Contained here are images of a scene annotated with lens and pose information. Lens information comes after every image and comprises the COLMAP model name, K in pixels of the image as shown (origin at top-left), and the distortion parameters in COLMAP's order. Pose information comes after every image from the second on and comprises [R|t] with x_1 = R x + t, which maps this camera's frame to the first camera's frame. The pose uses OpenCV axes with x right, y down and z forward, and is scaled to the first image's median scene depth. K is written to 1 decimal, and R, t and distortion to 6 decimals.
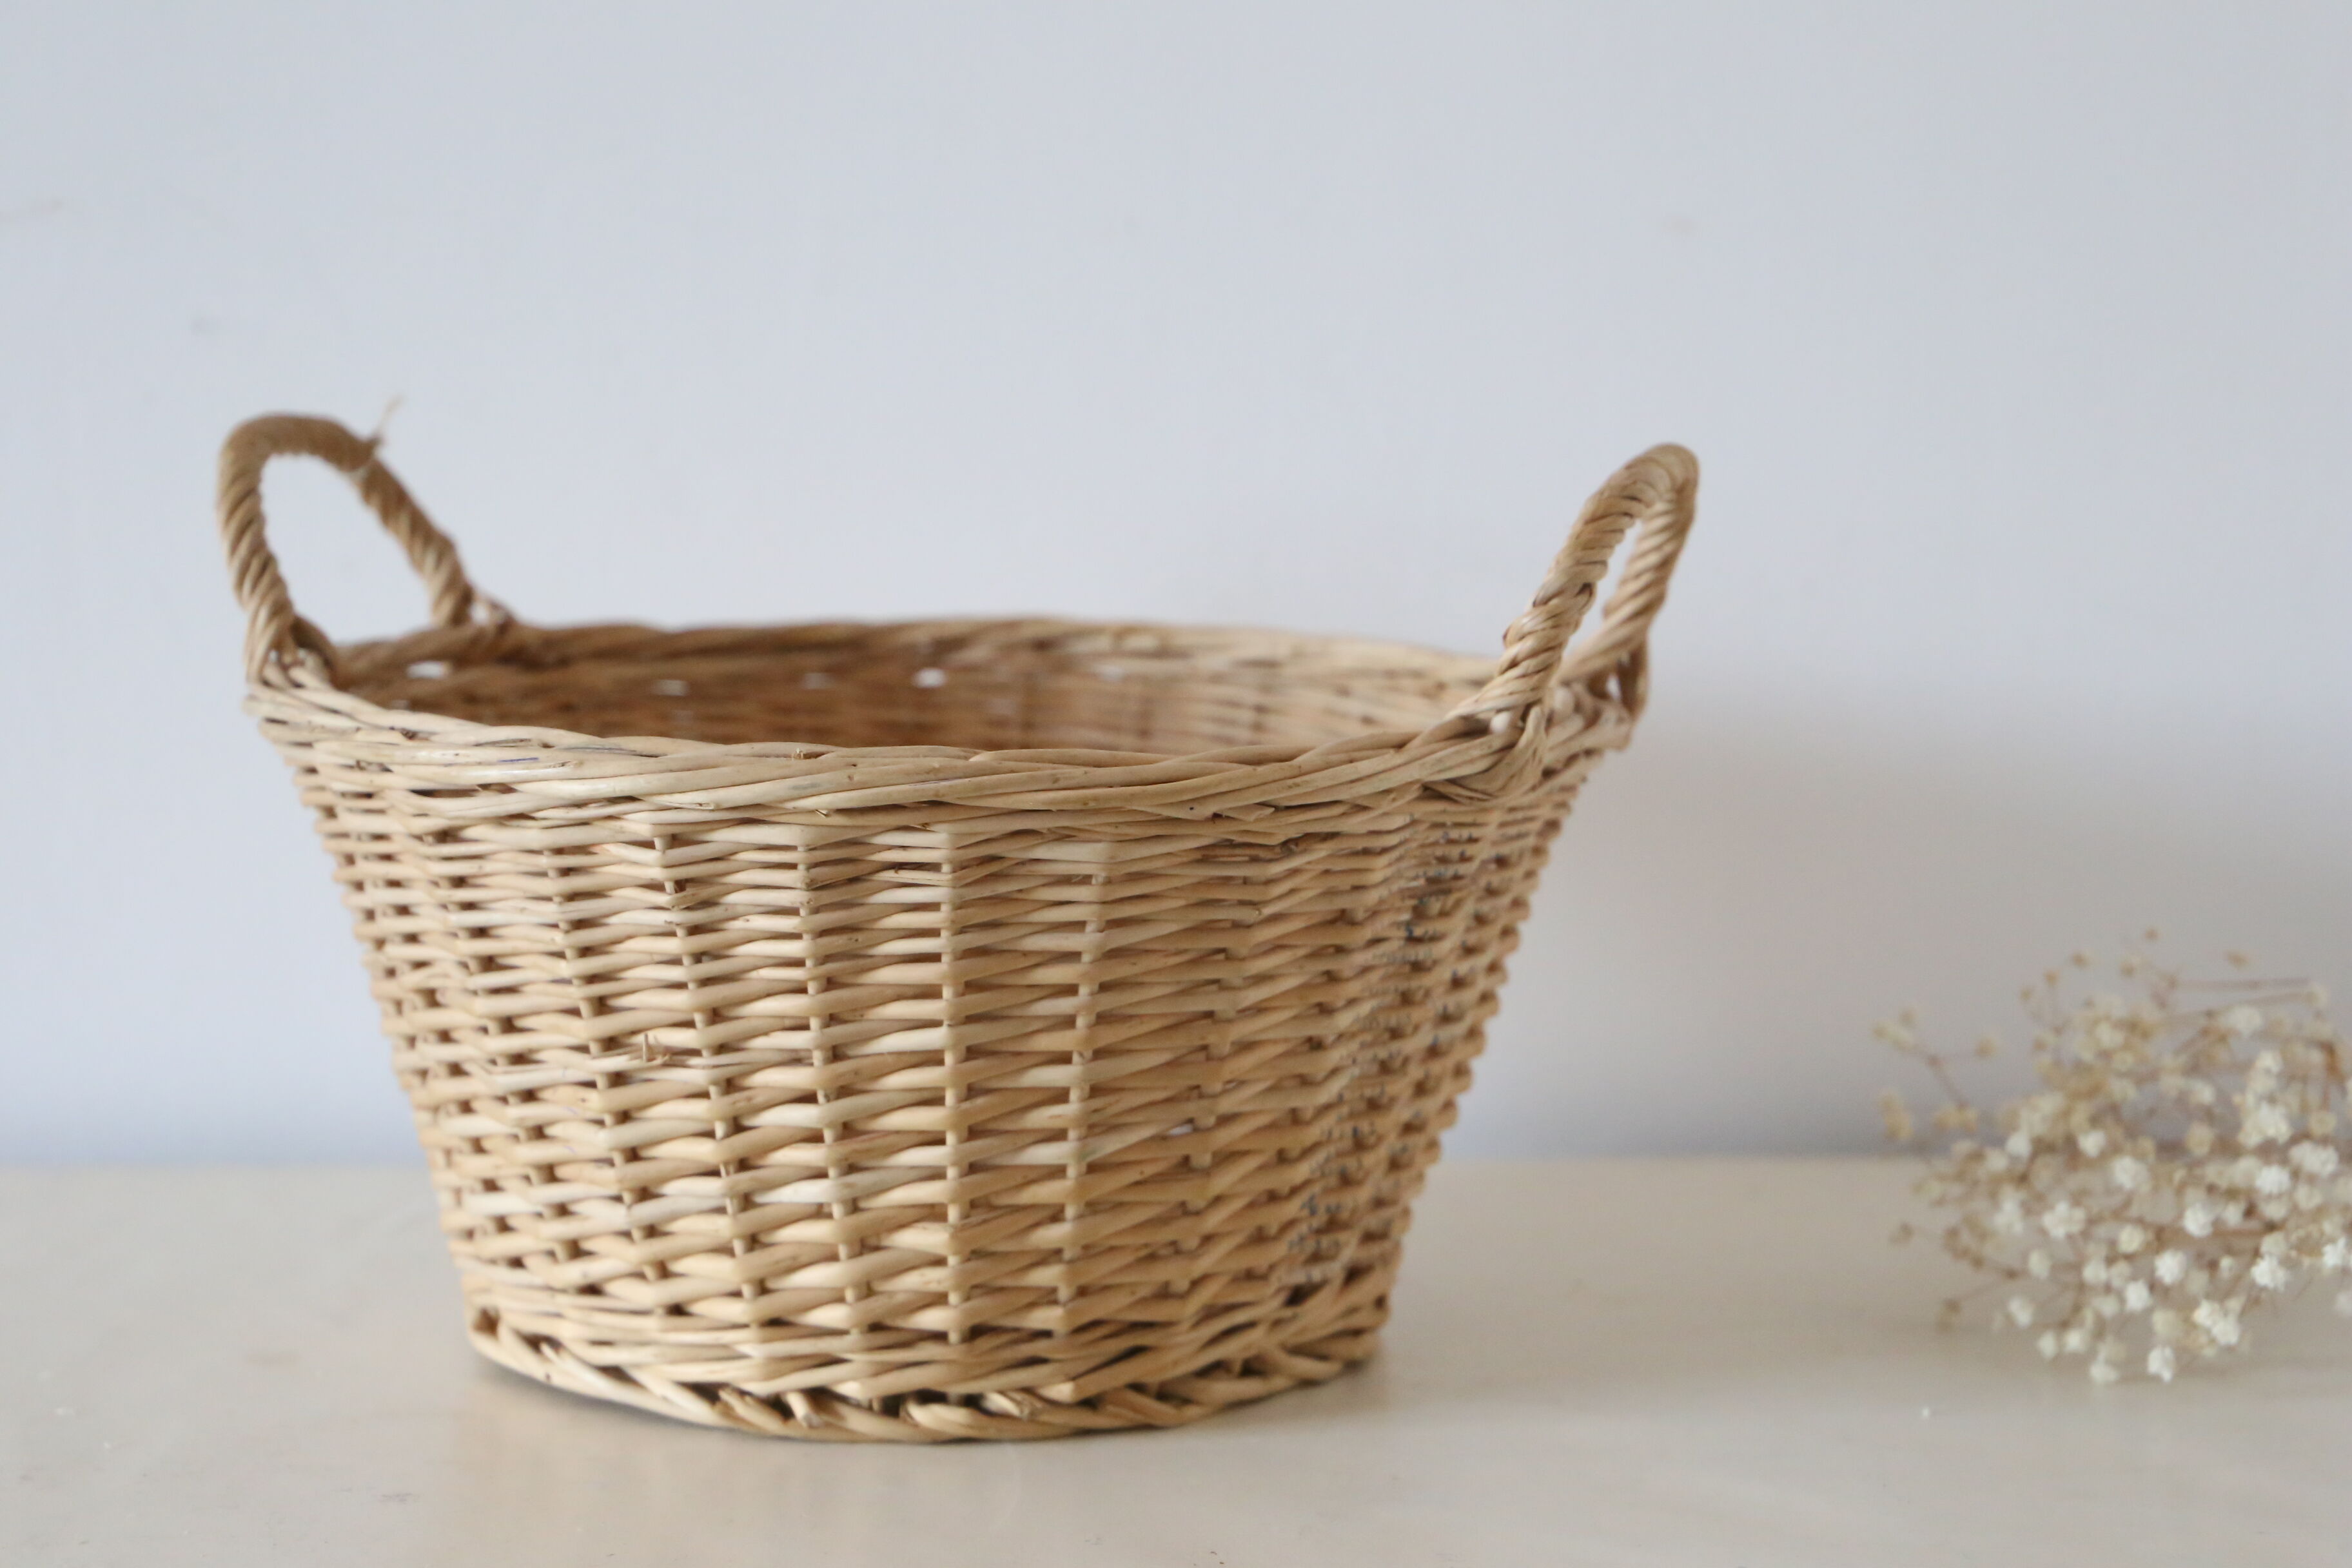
lens RADIAL K [[4685.0, 0, 1180.1], [0, 4685.0, 791.4], [0, 0, 1]] dist [0.145939, 0.000000]
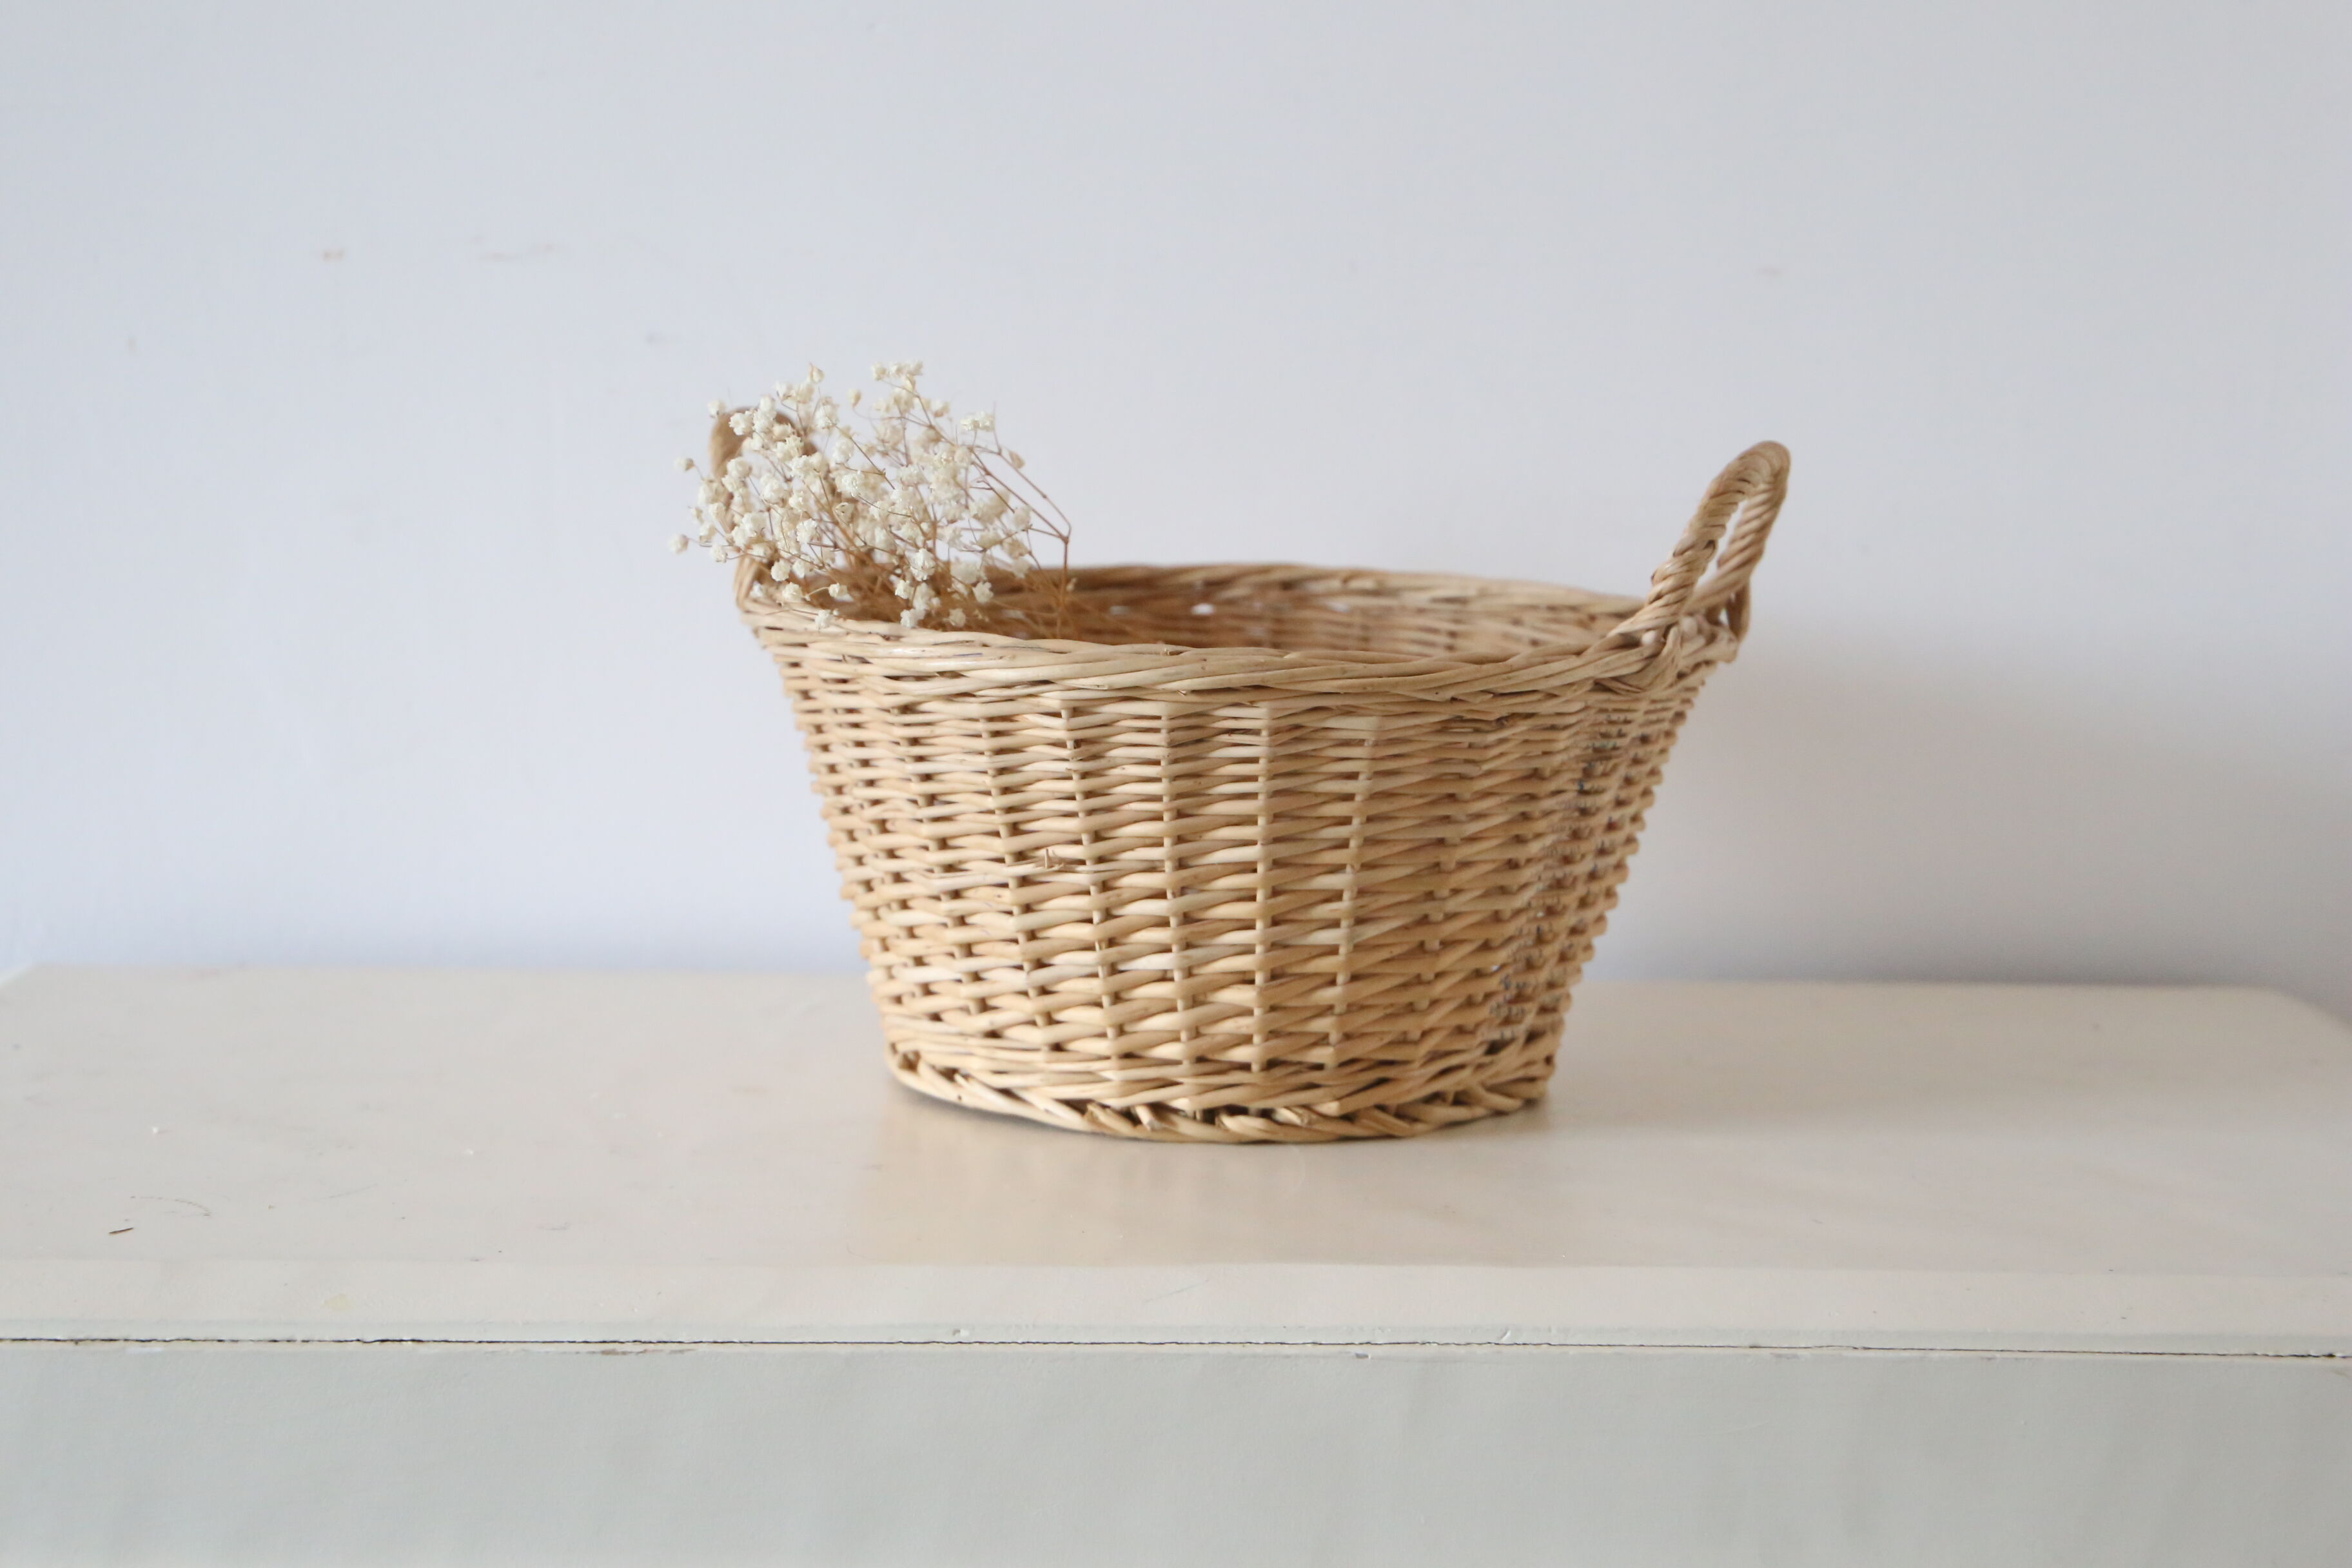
lens RADIAL K [[4421.6, 0, 1182.2], [0, 4421.6, 782.0], [0, 0, 1]] dist [0.139458, 0.000000]
pose [[0.999799, 0.012442, -0.015739, -0.049771], [-0.012322, 0.999894, 0.007713, 0.019684], [0.015833, -0.007518, 0.999846, -0.332053]]
